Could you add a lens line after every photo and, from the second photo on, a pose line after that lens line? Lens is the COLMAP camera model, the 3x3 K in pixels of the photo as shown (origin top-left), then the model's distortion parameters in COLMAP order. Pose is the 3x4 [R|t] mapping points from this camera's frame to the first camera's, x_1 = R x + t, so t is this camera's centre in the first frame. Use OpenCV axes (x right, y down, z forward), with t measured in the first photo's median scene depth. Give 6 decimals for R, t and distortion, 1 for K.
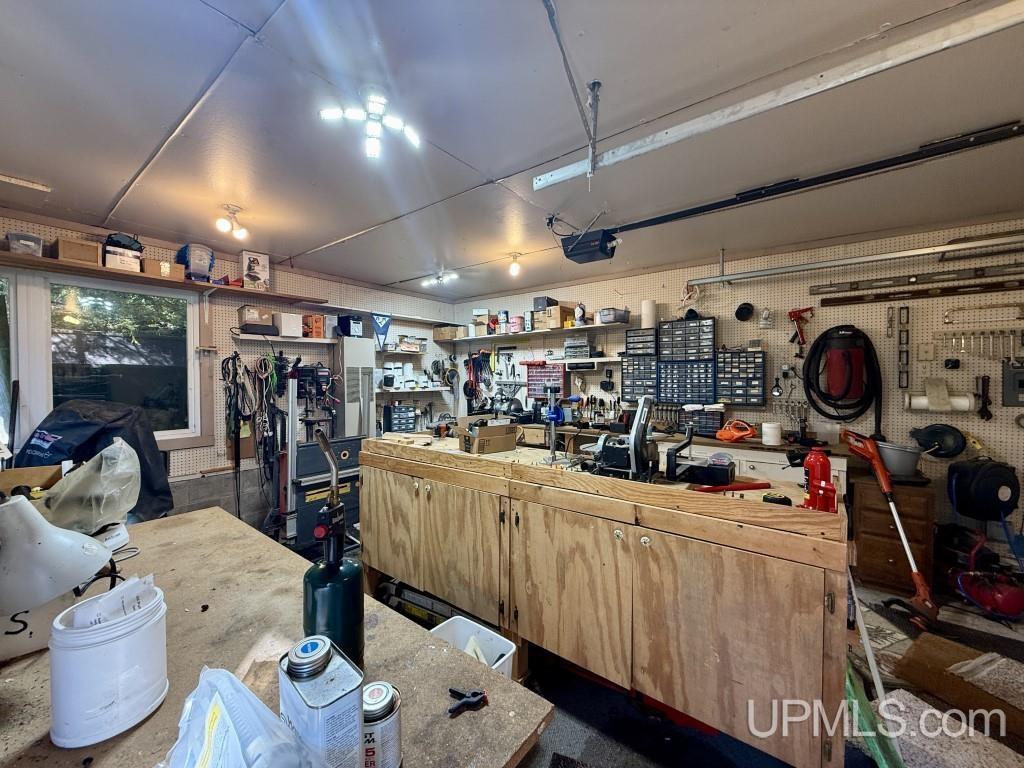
lens RADIAL K [[410.6, 0, 513.3], [0, 410.6, 382.5], [0, 0, 1]] dist [0.001047, 0.000041]
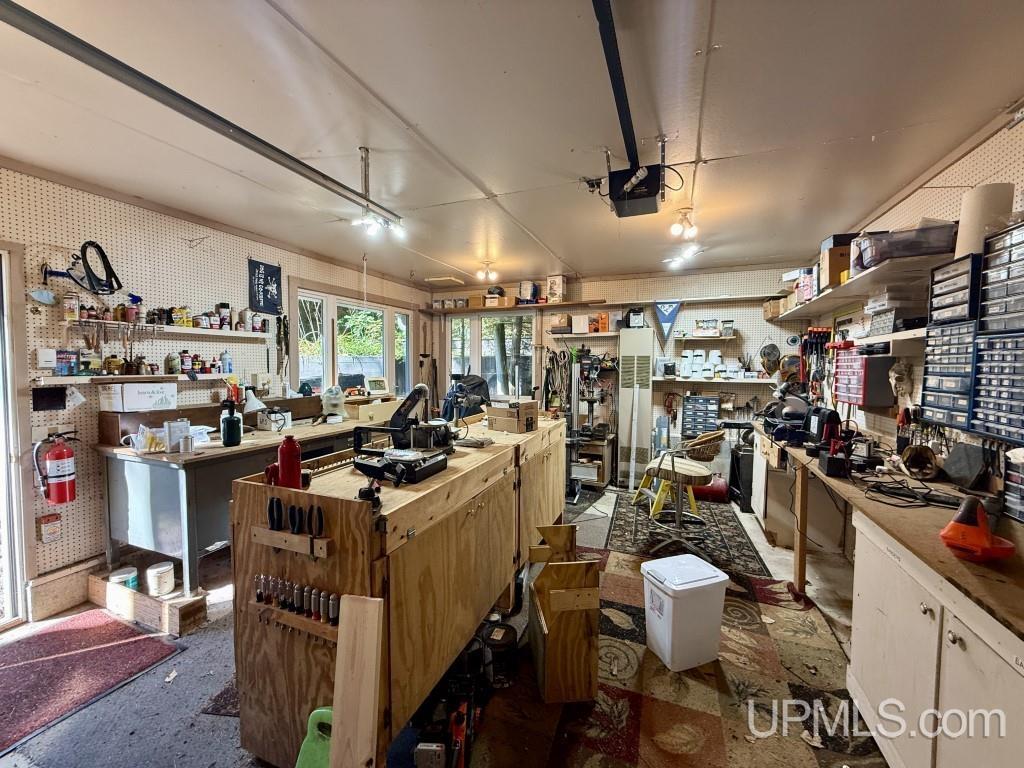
lens RADIAL K [[410.6, 0, 510.0], [0, 410.6, 382.1], [0, 0, 1]] dist [0.001047, 0.000041]
pose [[0.267745, 0.048160, -0.962285, 0.559832], [-0.017546, 0.998828, 0.045107, -0.011131], [0.963330, 0.004807, 0.268276, 0.380919]]
